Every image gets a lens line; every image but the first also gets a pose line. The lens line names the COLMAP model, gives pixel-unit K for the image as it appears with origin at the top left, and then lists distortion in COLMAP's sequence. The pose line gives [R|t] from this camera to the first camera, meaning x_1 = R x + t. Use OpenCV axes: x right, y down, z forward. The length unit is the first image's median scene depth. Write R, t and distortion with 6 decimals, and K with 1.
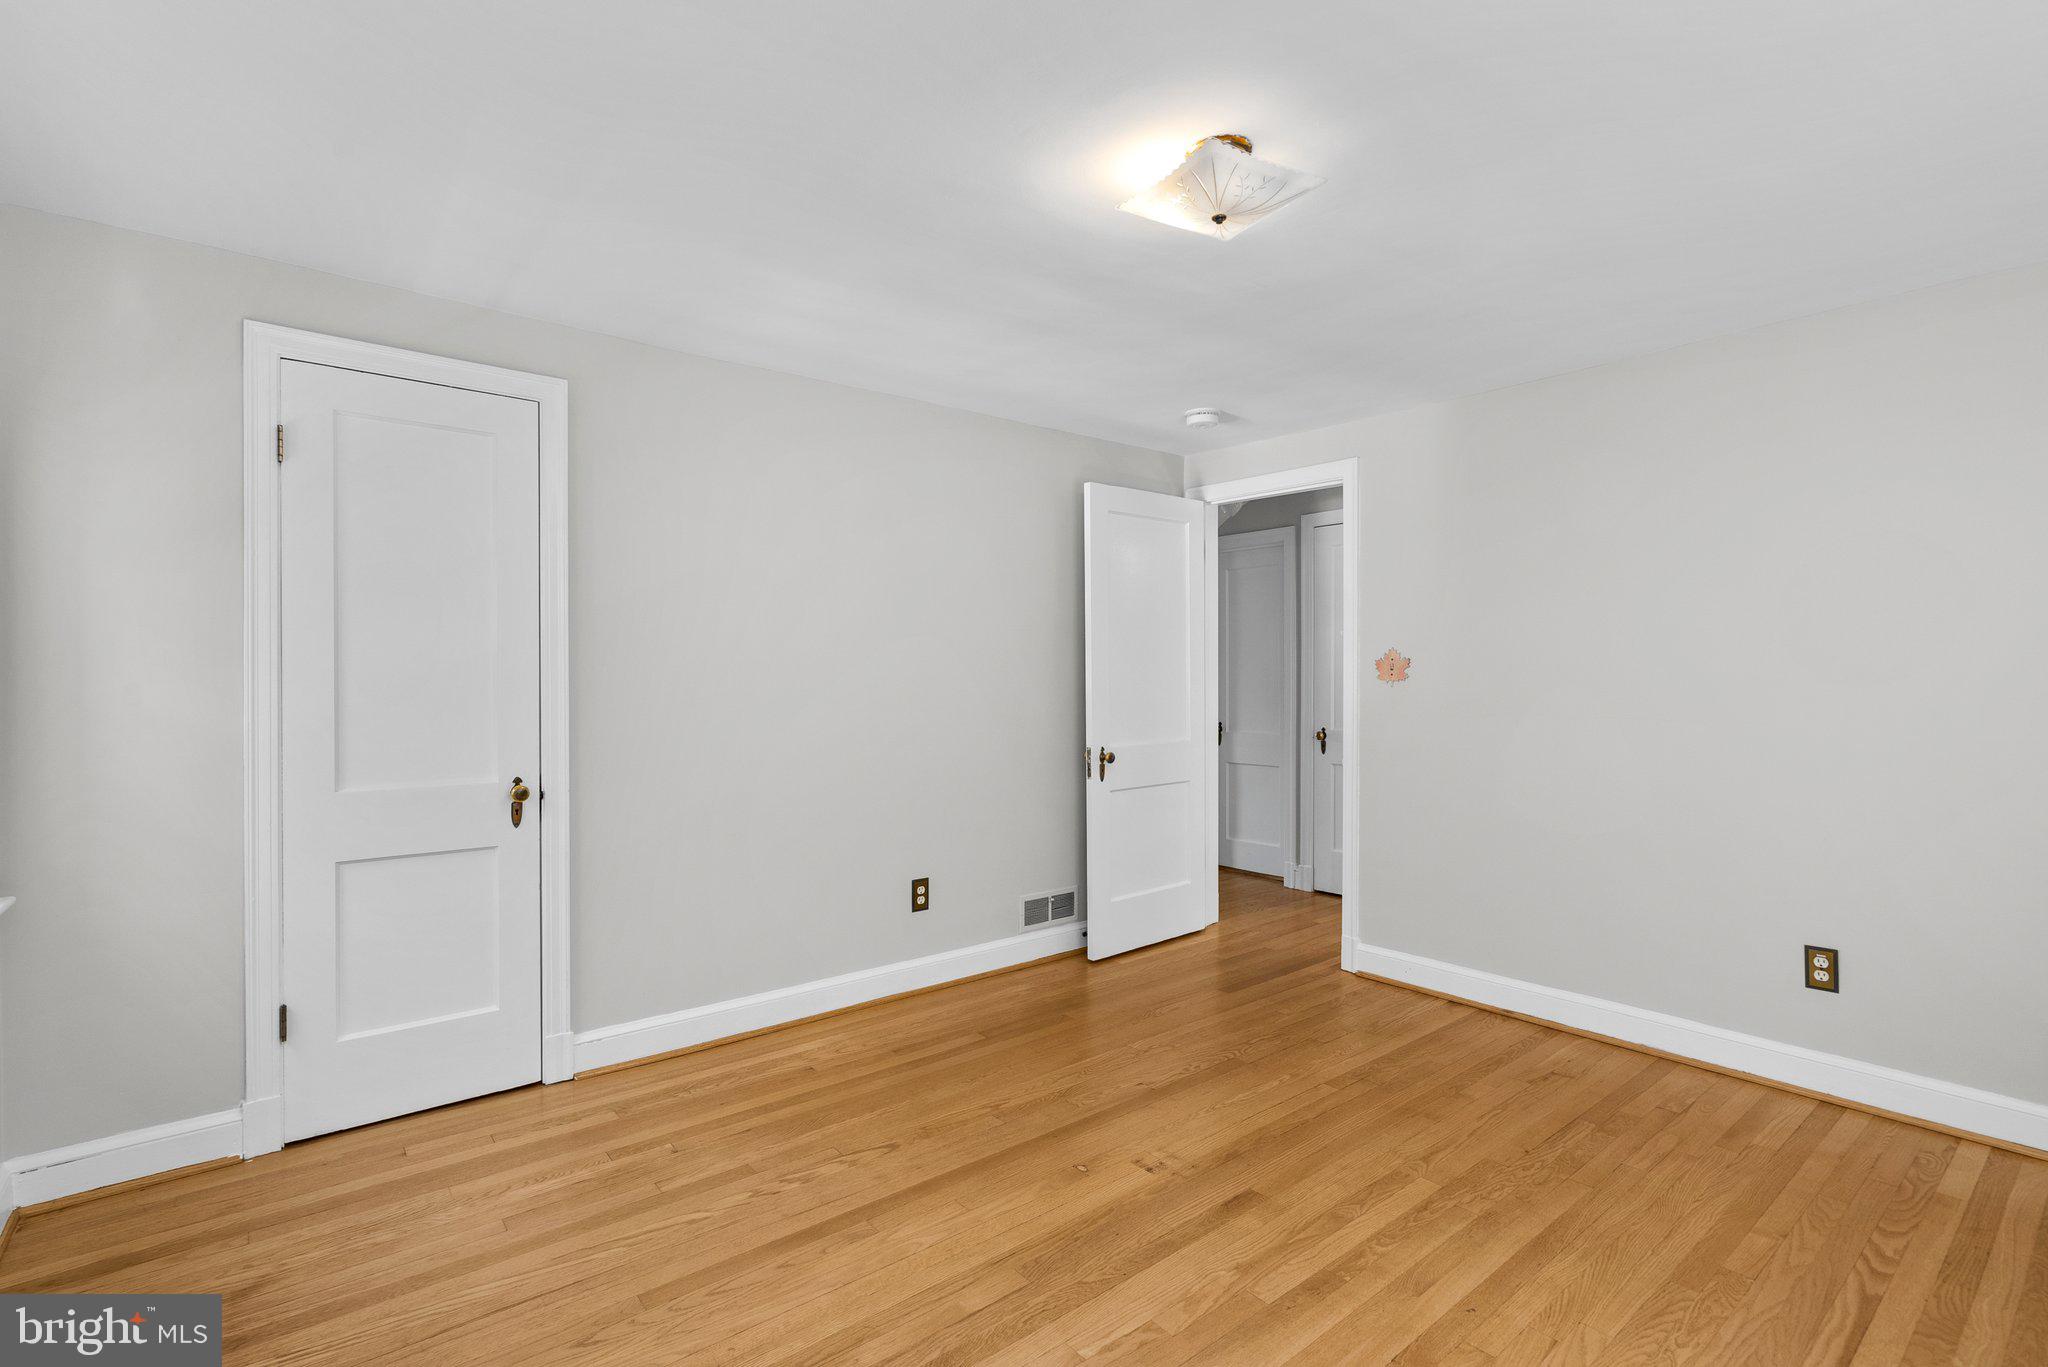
lens RADIAL K [[949.4, 0, 1015.6], [0, 949.4, 685.2], [0, 0, 1]] dist [0.000205, -0.000044]
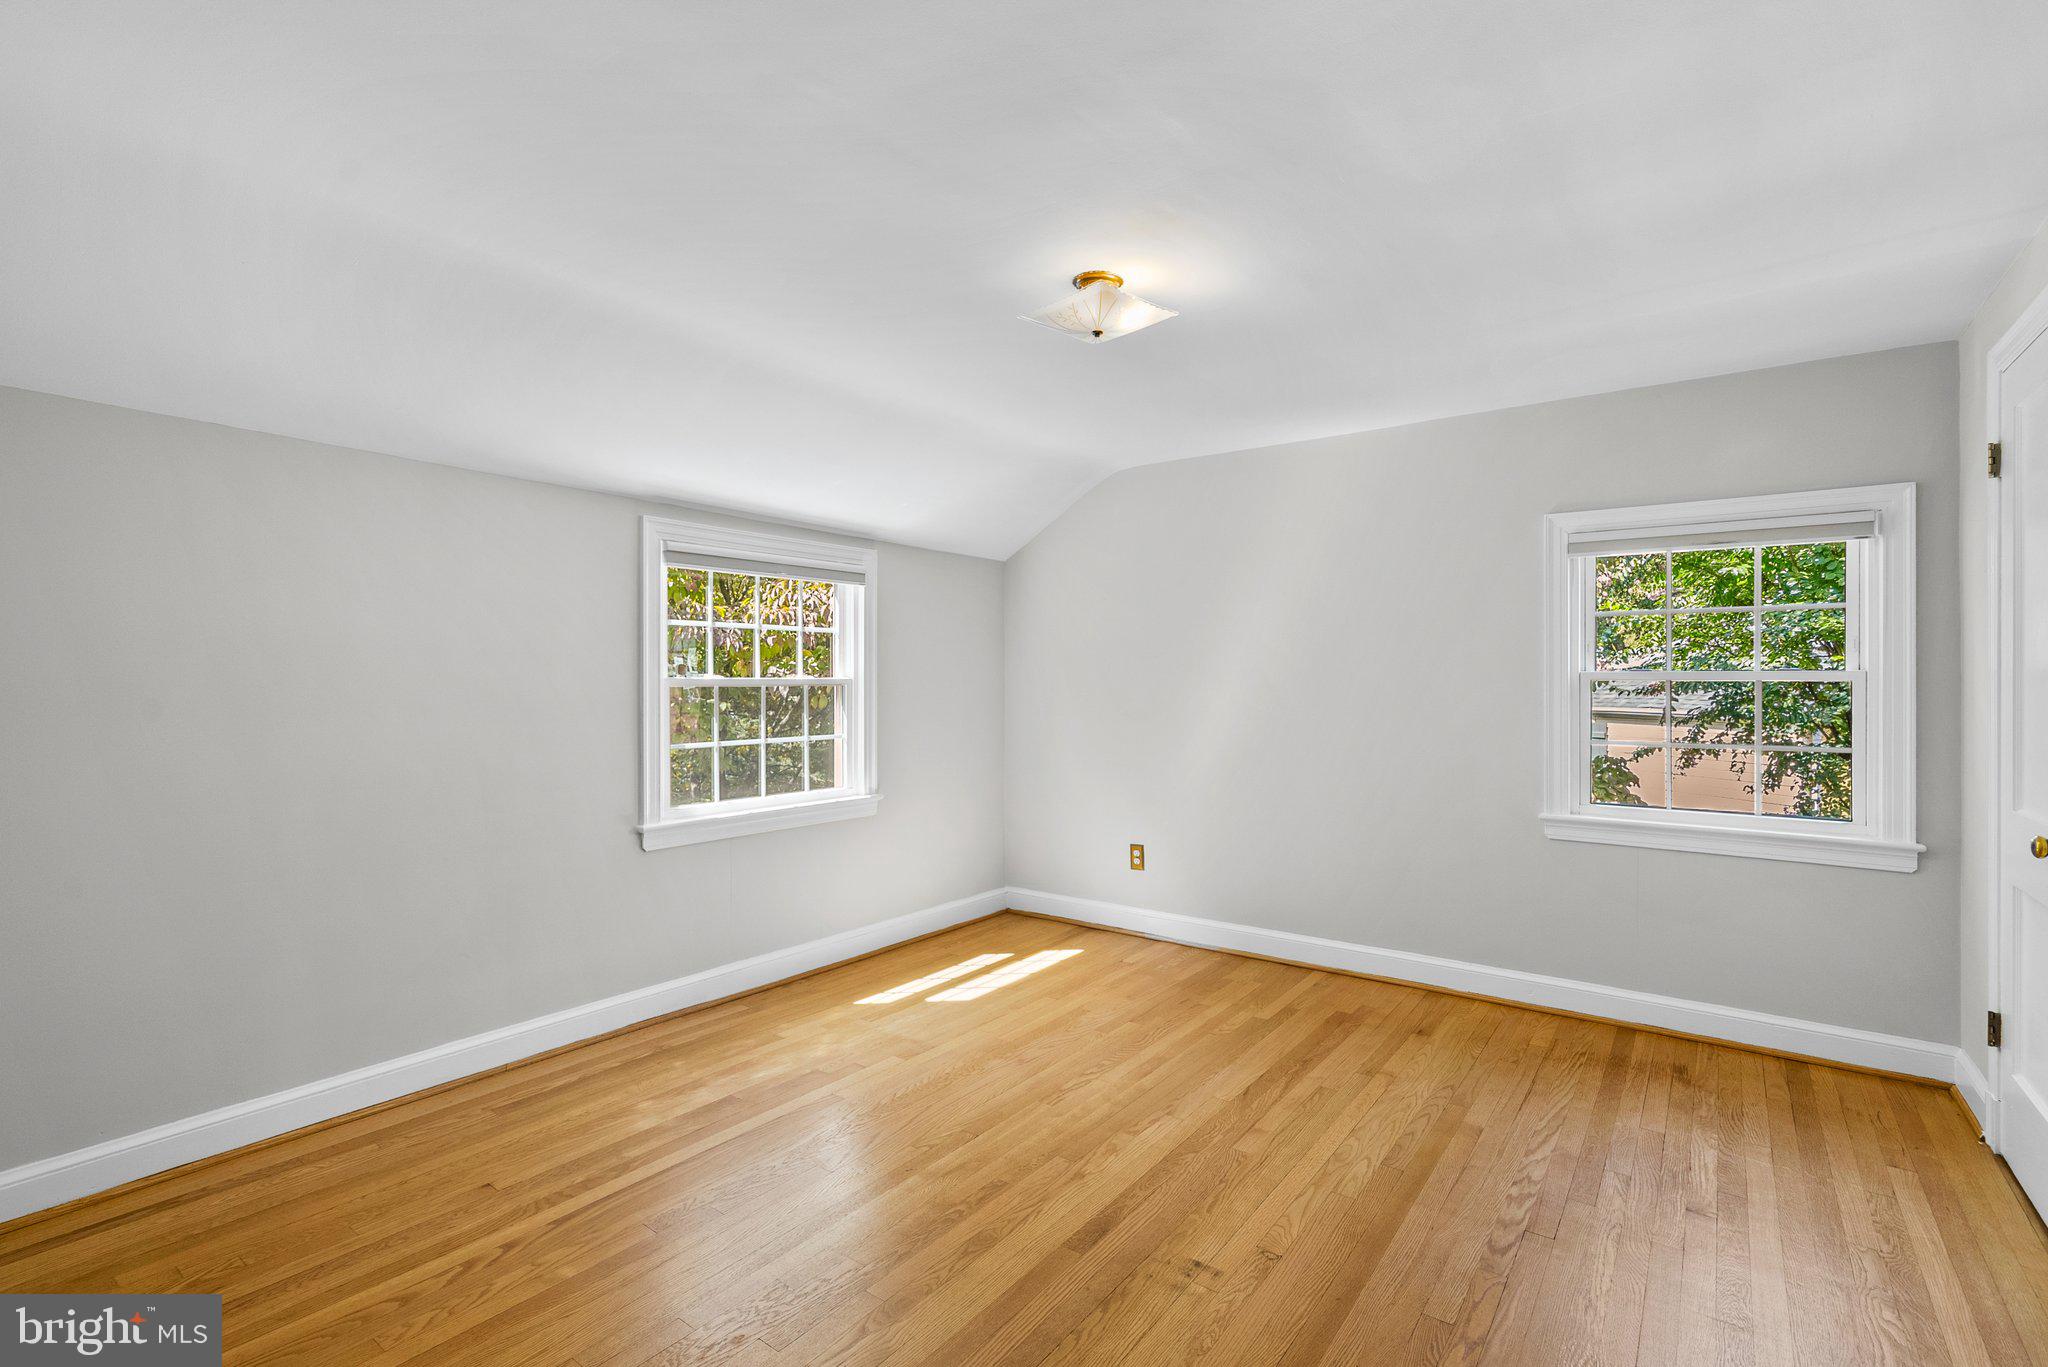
lens RADIAL K [[949.4, 0, 1009.4], [0, 949.4, 685.7], [0, 0, 1]] dist [0.000205, -0.000044]
pose [[-0.972268, -0.001157, -0.233865, 0.570381], [-0.002607, 0.999979, 0.005892, -0.016232], [0.233854, 0.006338, -0.972251, 2.016057]]
